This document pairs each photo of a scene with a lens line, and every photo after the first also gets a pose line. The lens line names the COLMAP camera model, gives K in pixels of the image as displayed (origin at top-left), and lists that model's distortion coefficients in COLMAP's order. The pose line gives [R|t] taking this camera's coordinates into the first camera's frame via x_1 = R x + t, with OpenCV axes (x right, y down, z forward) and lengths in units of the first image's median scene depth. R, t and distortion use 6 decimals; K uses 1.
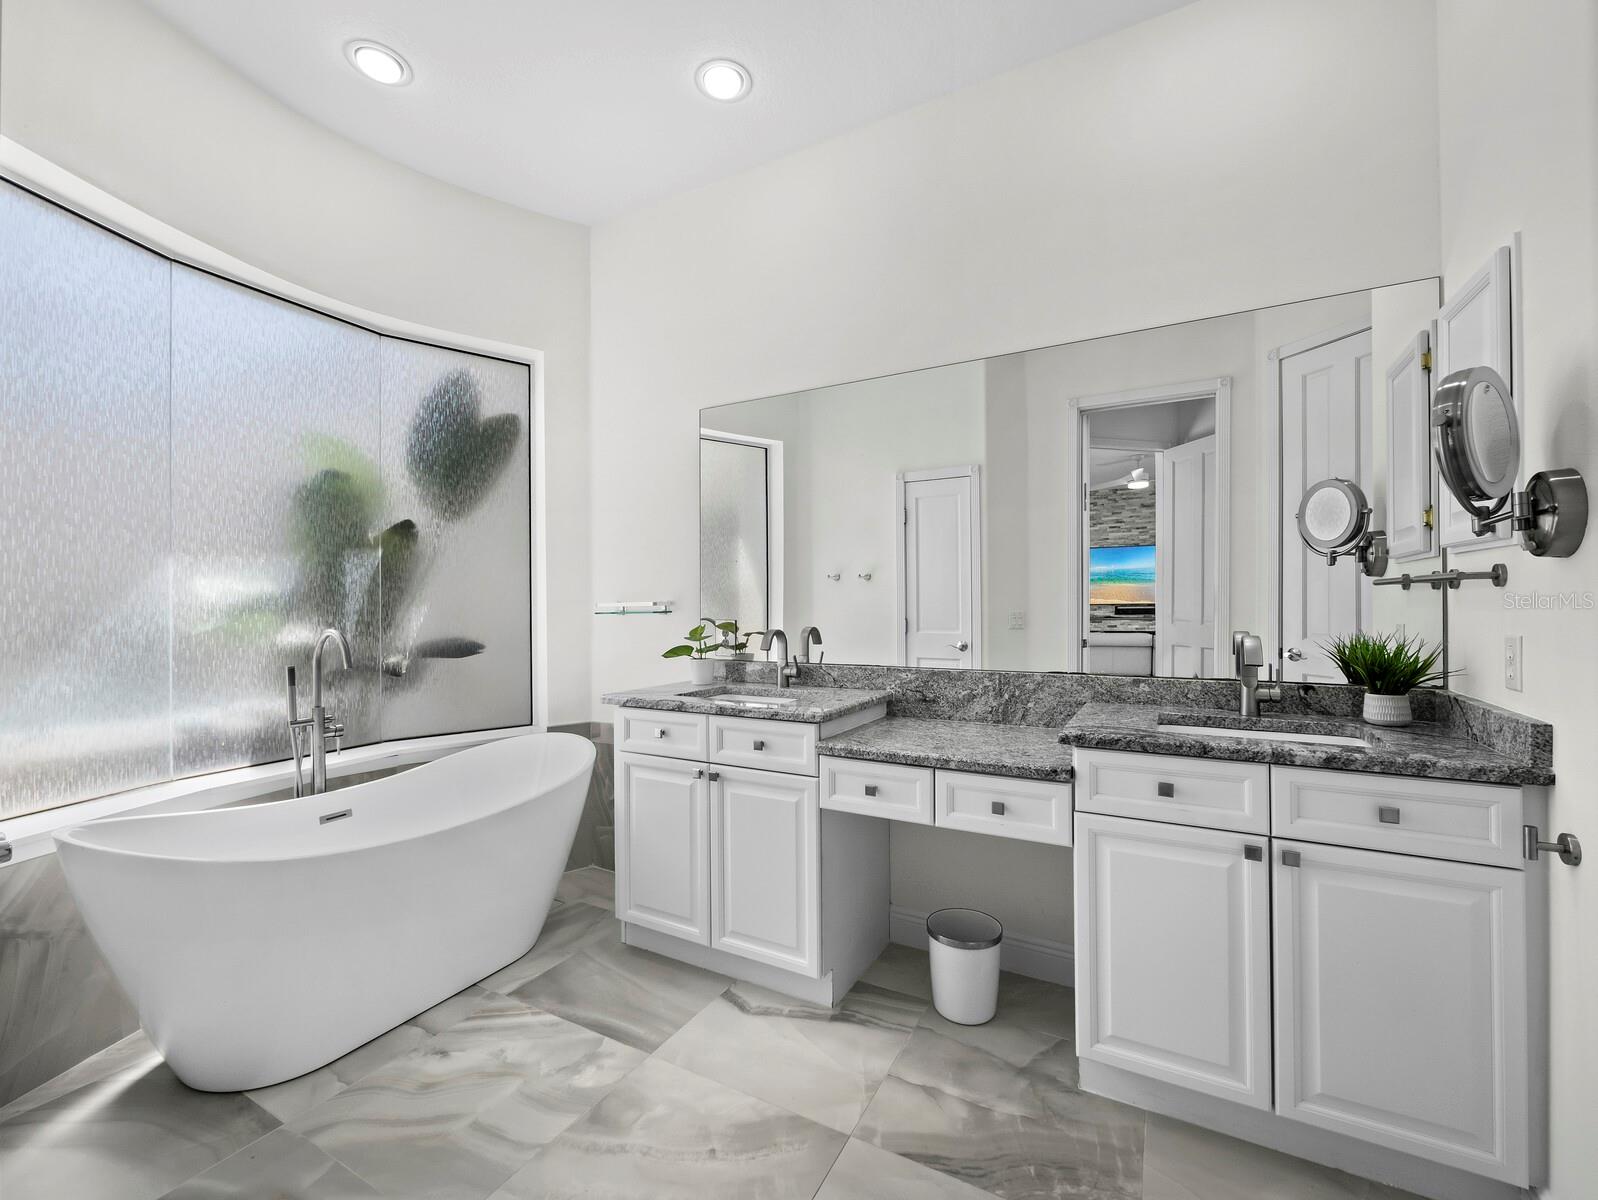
lens RADIAL K [[674.0, 0, 797.7], [0, 674.0, 598.9], [0, 0, 1]] dist [-0.007381, 0.001030]
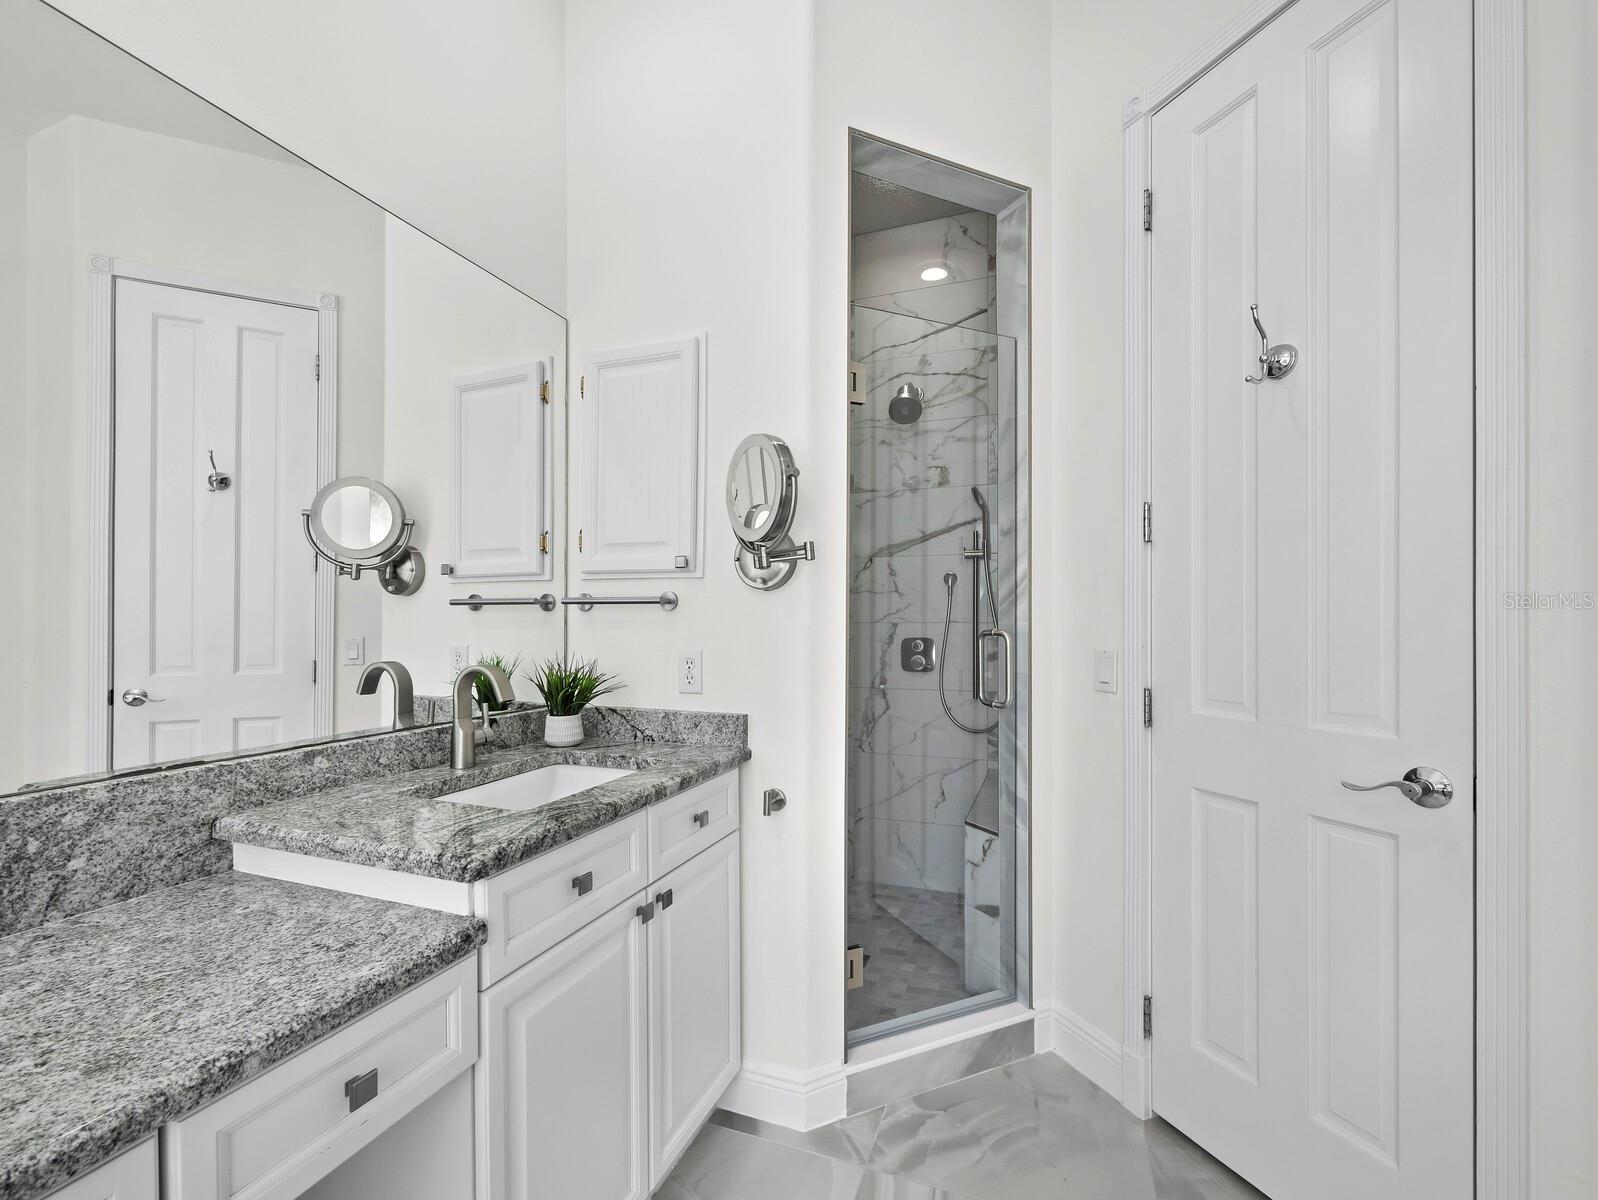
lens RADIAL K [[674.0, 0, 807.5], [0, 674.0, 625.9], [0, 0, 1]] dist [-0.007381, 0.001030]
pose [[-0.164412, 0.004321, 0.986382, -0.136571], [-0.006099, 0.999967, -0.005397, 0.008429], [-0.986373, -0.006904, -0.164380, 0.602685]]
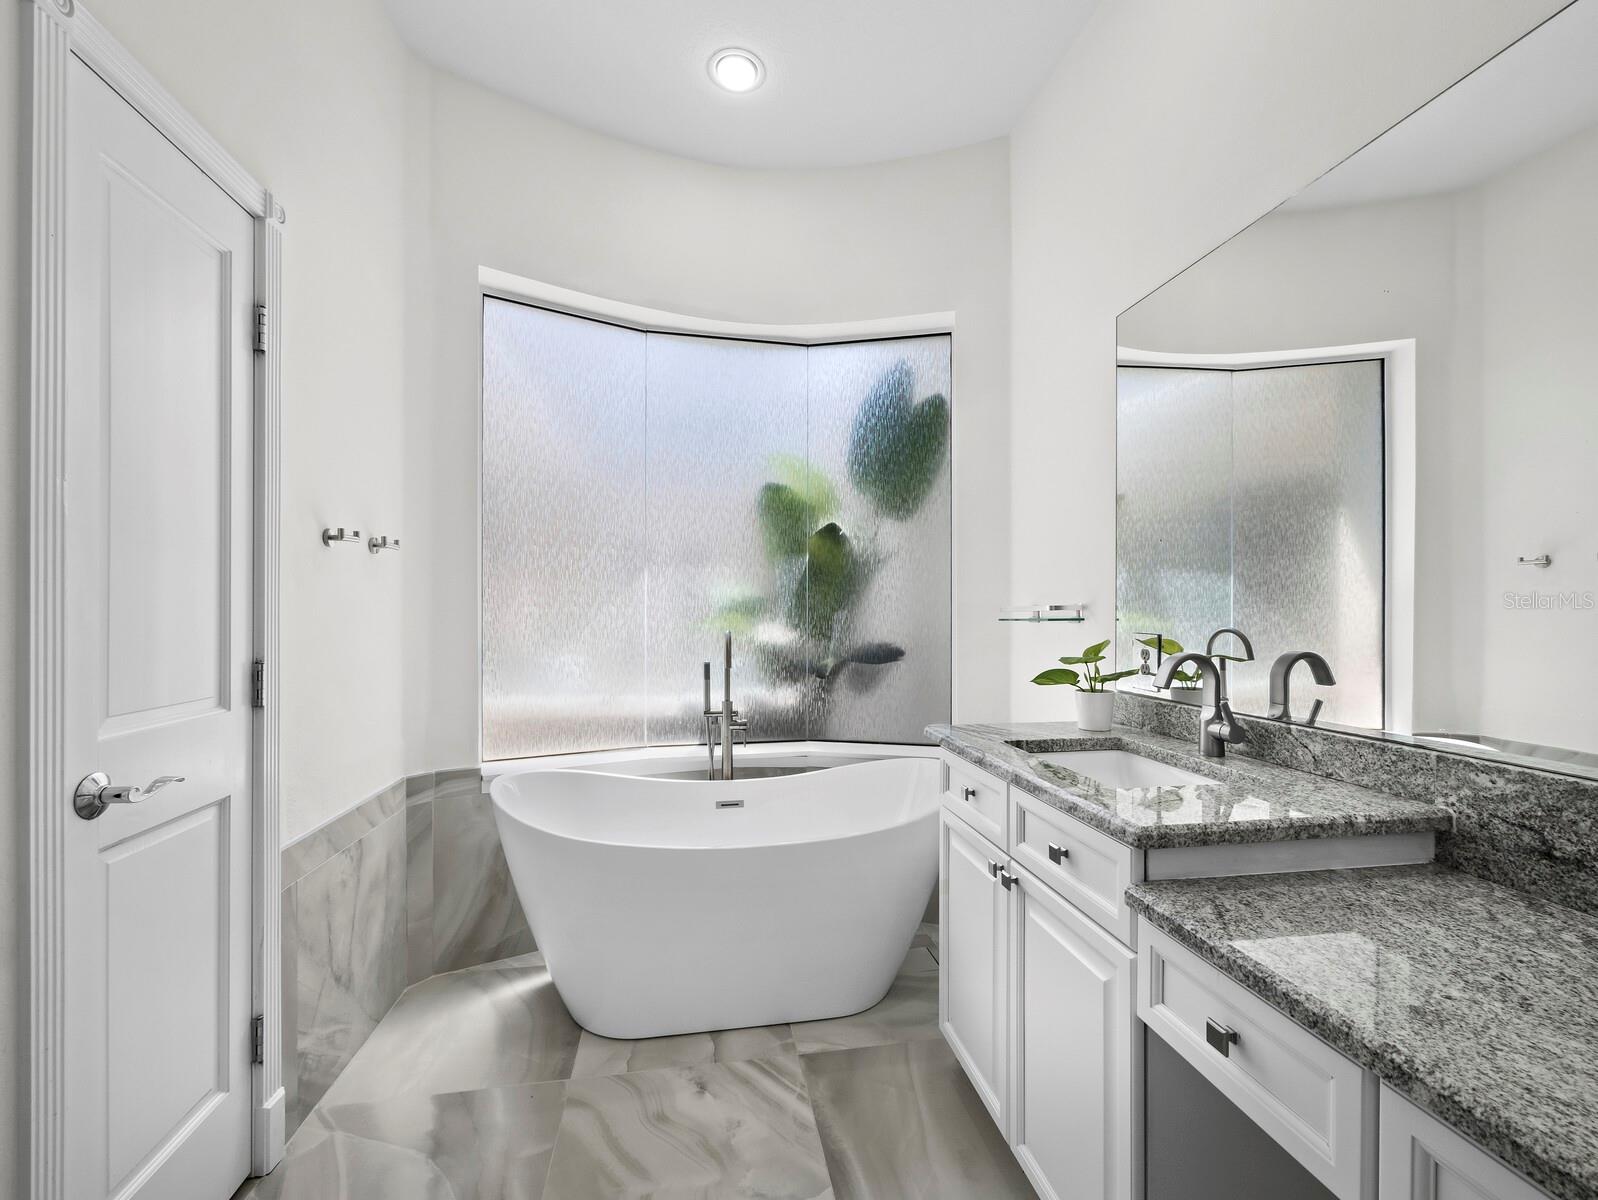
lens RADIAL K [[674.0, 0, 800.7], [0, 674.0, 611.9], [0, 0, 1]] dist [-0.007381, 0.001030]
pose [[0.623306, 0.008079, -0.781936, 0.232285], [0.000422, 0.999943, 0.010667, 0.004988], [0.781978, -0.006979, 0.623267, 0.439349]]
